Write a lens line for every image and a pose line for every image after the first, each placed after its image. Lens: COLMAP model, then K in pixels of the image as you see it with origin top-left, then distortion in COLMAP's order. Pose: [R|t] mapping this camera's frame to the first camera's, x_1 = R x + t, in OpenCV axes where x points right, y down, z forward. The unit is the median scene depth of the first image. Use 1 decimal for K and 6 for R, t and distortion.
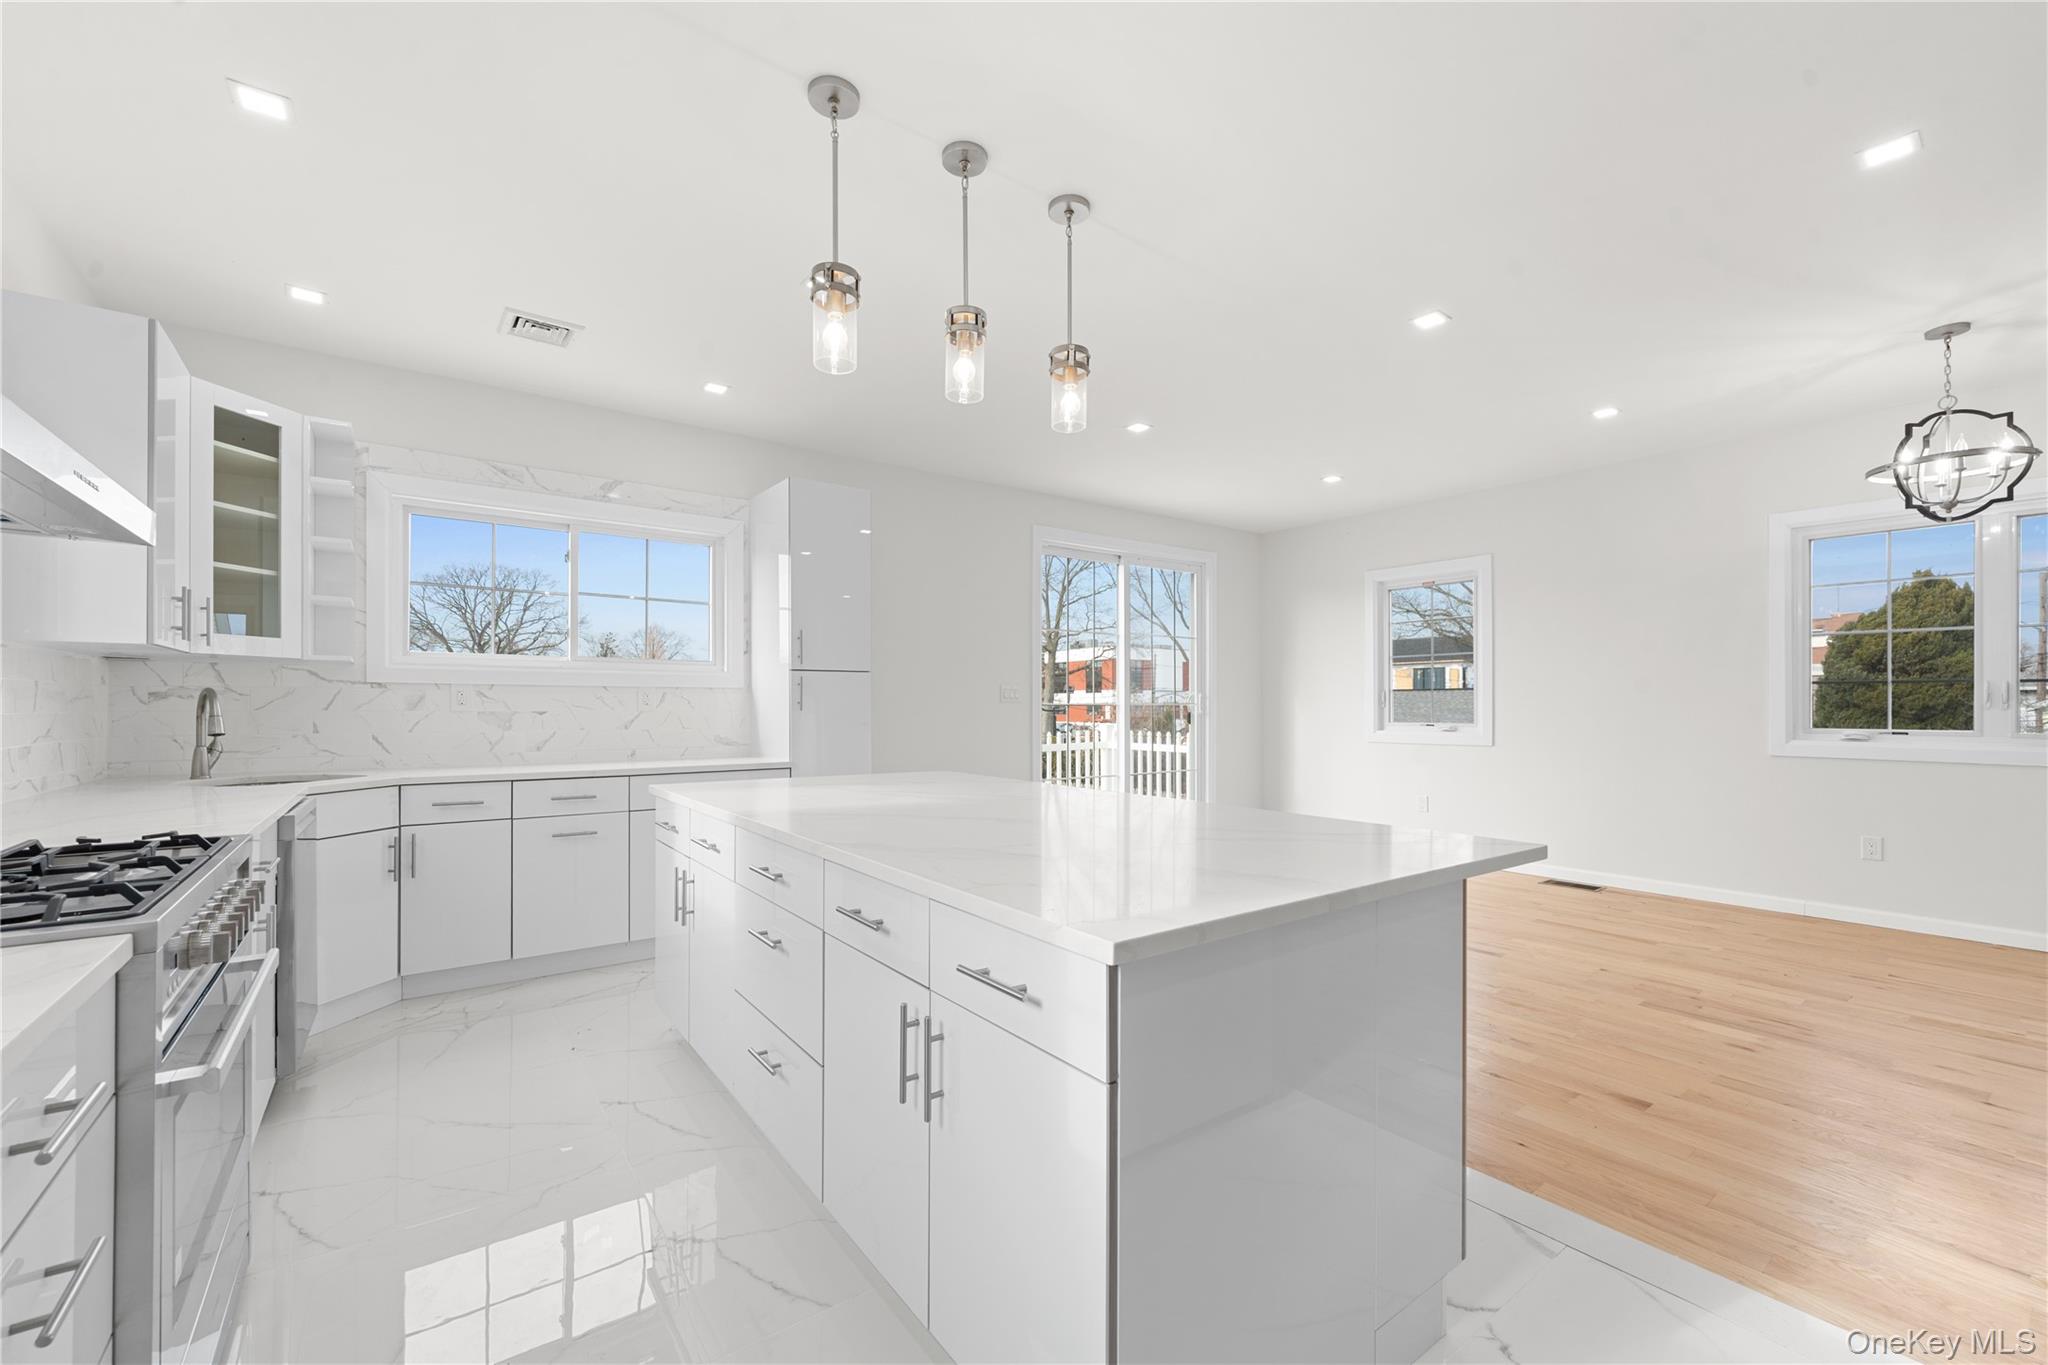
lens RADIAL K [[834.8, 0, 1020.5], [0, 834.8, 704.8], [0, 0, 1]] dist [-0.002185, 0.000070]
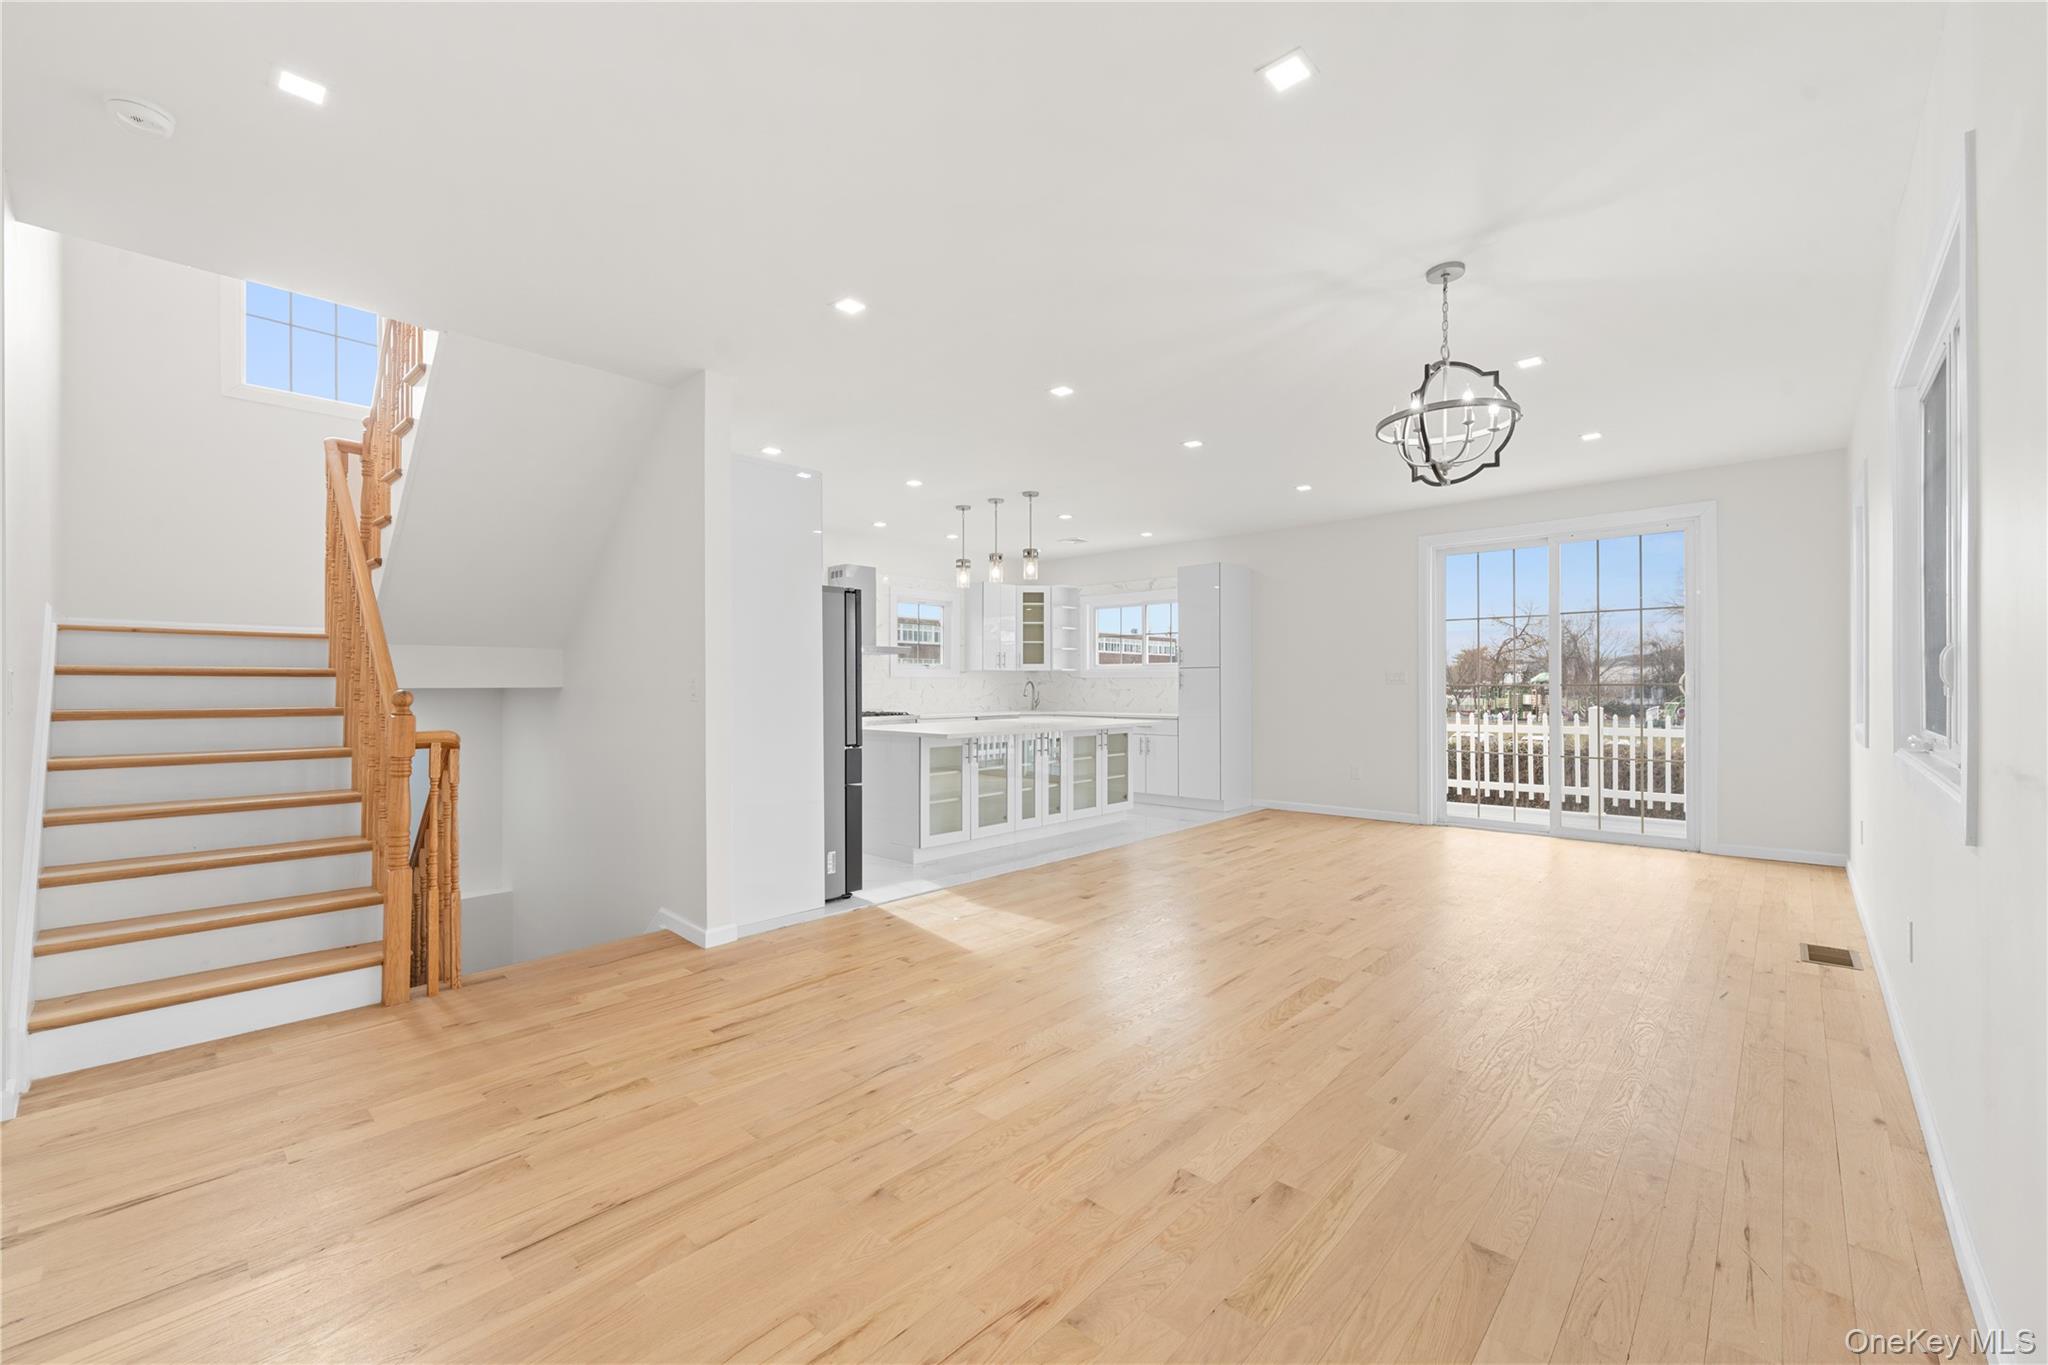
lens RADIAL K [[825.4, 0, 1024.0], [0, 825.4, 682.5], [0, 0, 1]] dist [0.000570, -0.000011]
pose [[0.178678, -0.003508, -0.983901, 1.817947], [0.003367, 0.999990, -0.002954, -0.005063], [0.983902, -0.002785, 0.178688, 0.372069]]
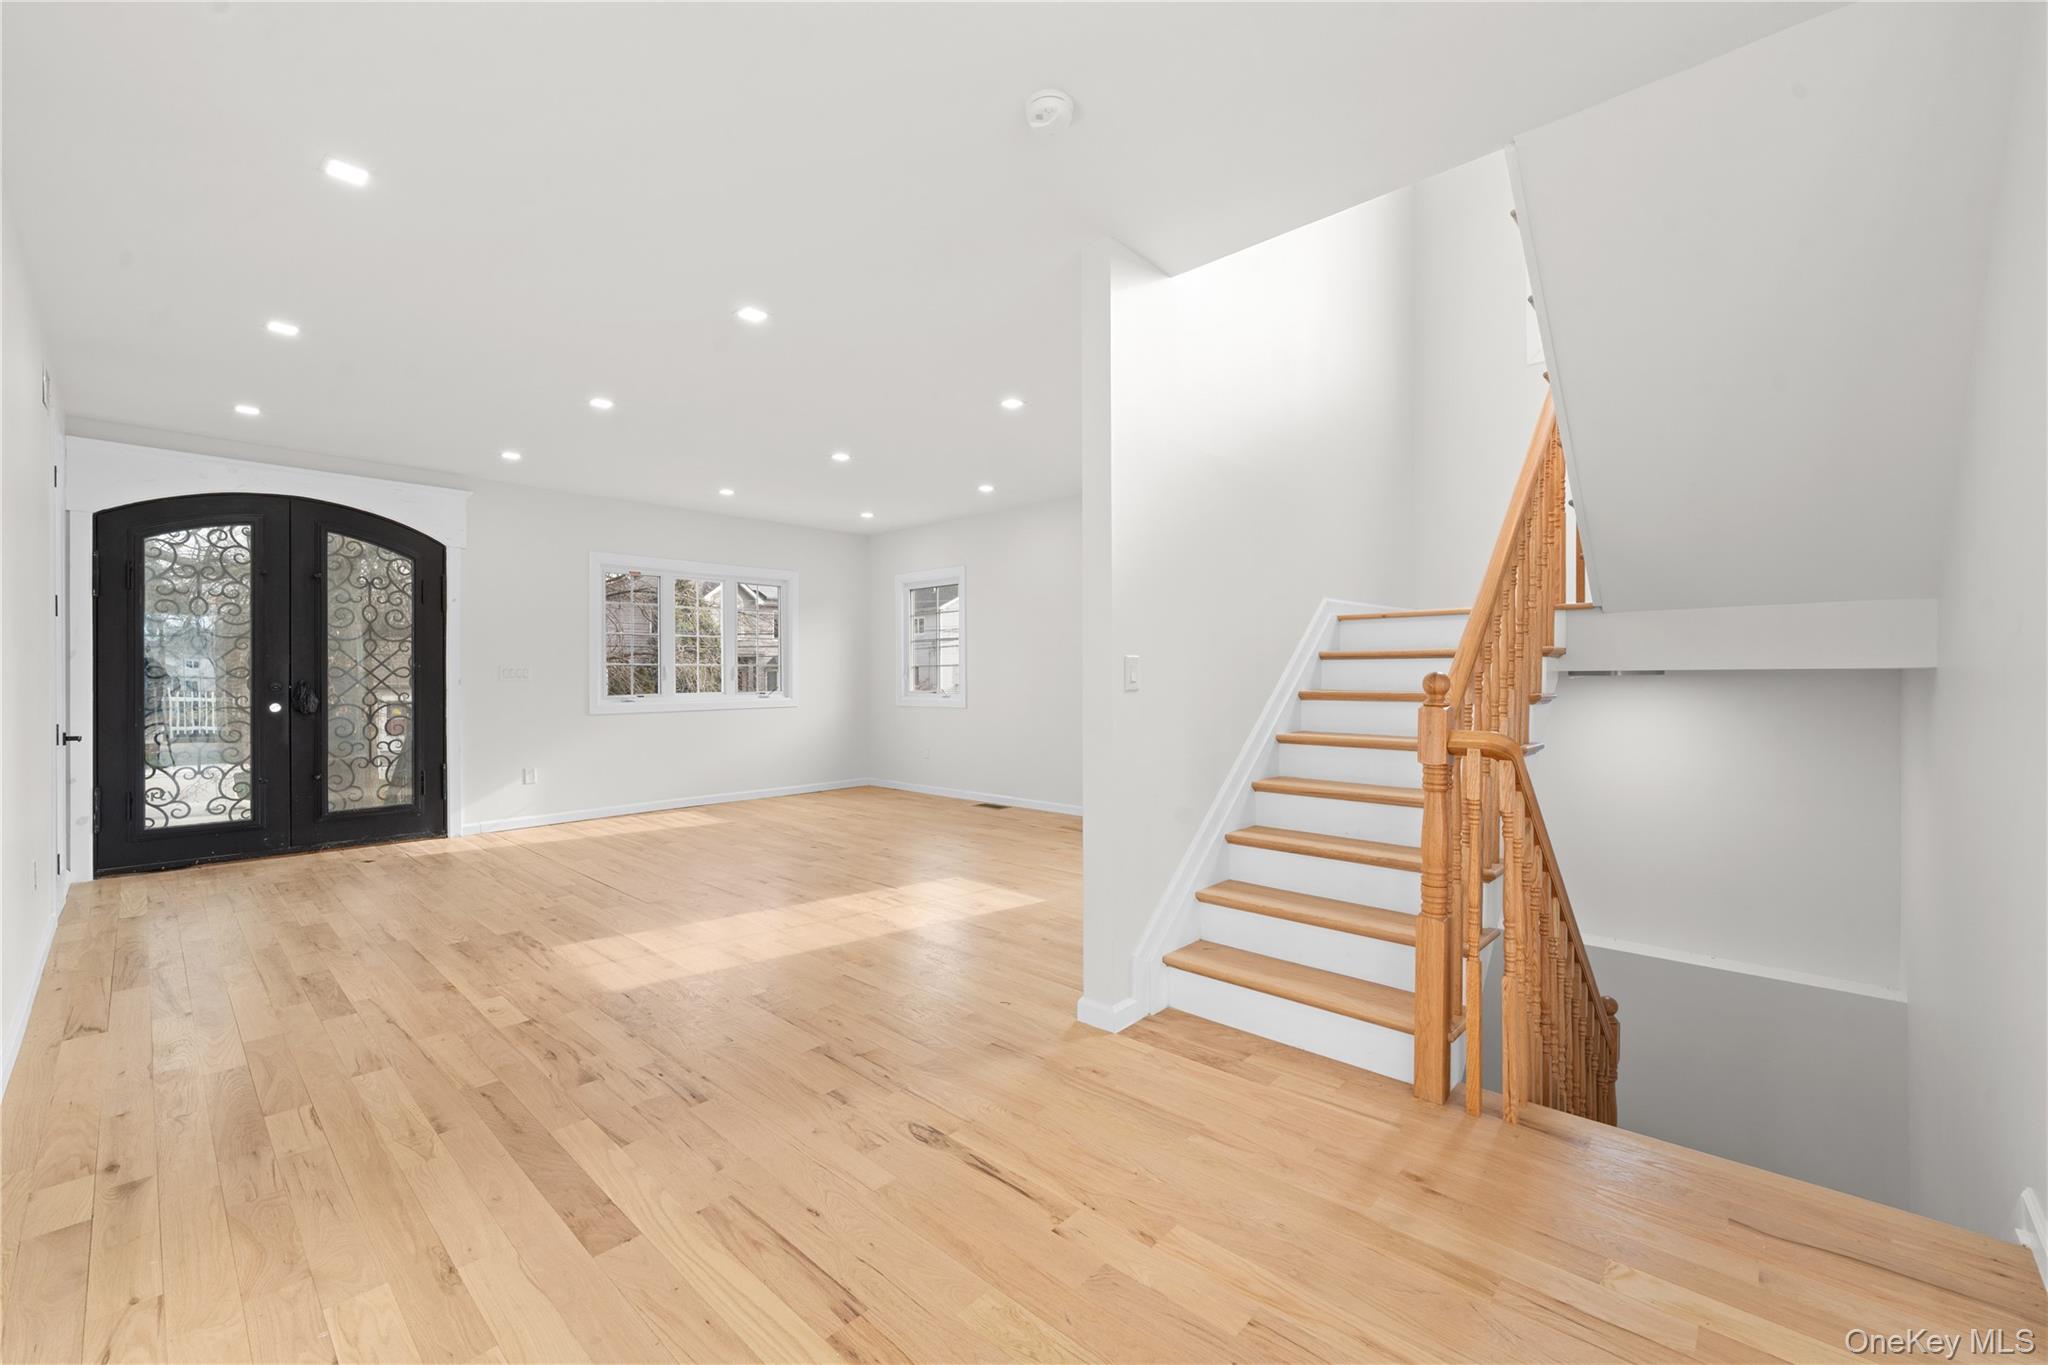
lens RADIAL K [[825.4, 0, 1024.0], [0, 825.4, 682.5], [0, 0, 1]] dist [0.000570, -0.000011]
pose [[-0.983455, 0.005935, -0.181057, 1.241722], [0.005099, 0.999974, 0.005085, 0.003664], [0.181082, 0.004078, -0.983460, 0.444660]]
